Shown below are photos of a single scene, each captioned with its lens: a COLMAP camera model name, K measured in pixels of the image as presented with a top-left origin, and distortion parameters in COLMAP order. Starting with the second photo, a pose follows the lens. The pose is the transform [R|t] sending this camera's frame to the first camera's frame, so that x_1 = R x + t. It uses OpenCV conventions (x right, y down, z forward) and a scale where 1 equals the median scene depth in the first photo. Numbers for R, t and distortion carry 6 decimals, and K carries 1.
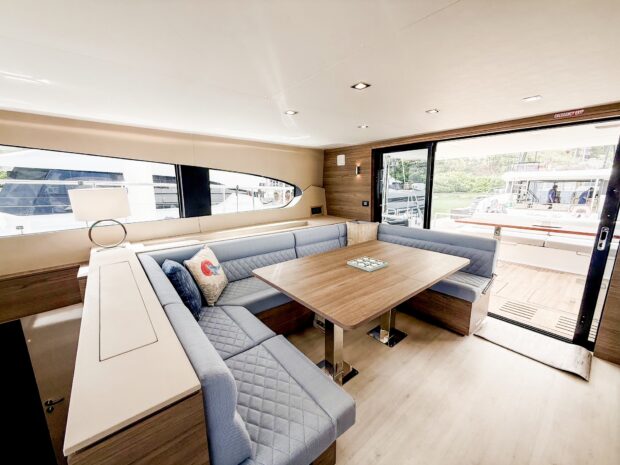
lens RADIAL K [[247.9, 0, 309.6], [0, 247.9, 232.6], [0, 0, 1]] dist [-0.000143, 0.000226]
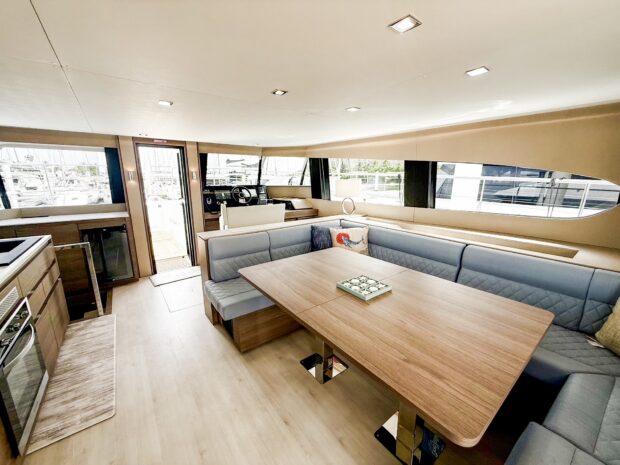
lens RADIAL K [[247.9, 0, 308.7], [0, 247.9, 232.7], [0, 0, 1]] dist [-0.000143, 0.000226]
pose [[-0.043209, 0.227989, -0.972705, 0.553527], [-0.192798, 0.953410, 0.232031, -0.101942], [0.980287, 0.197561, 0.002760, 0.476368]]
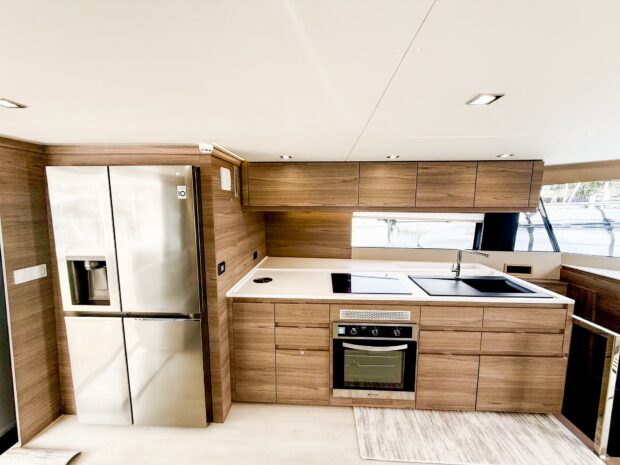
lens RADIAL K [[247.9, 0, 310.2], [0, 247.9, 233.0], [0, 0, 1]] dist [-0.000143, 0.000226]
pose [[-0.736397, -0.066525, 0.673271, -0.009964], [0.137821, 0.959536, 0.245554, -0.135262], [-0.662363, 0.273616, -0.697430, 0.463211]]
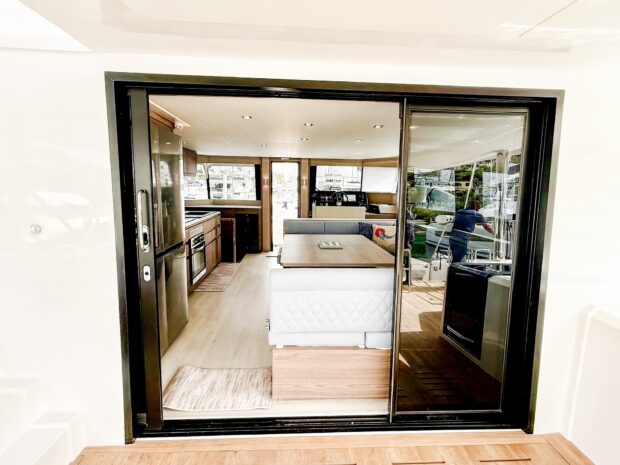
lens RADIAL K [[308.9, 0, 311.6], [0, 308.9, 232.8], [0, 0, 1]] dist [-0.000311, 0.000313]
pose [[-0.590060, 0.120230, -0.798357, 0.936748], [-0.168836, 0.948610, 0.267644, -0.207659], [0.789508, 0.292717, -0.539438, 1.055731]]
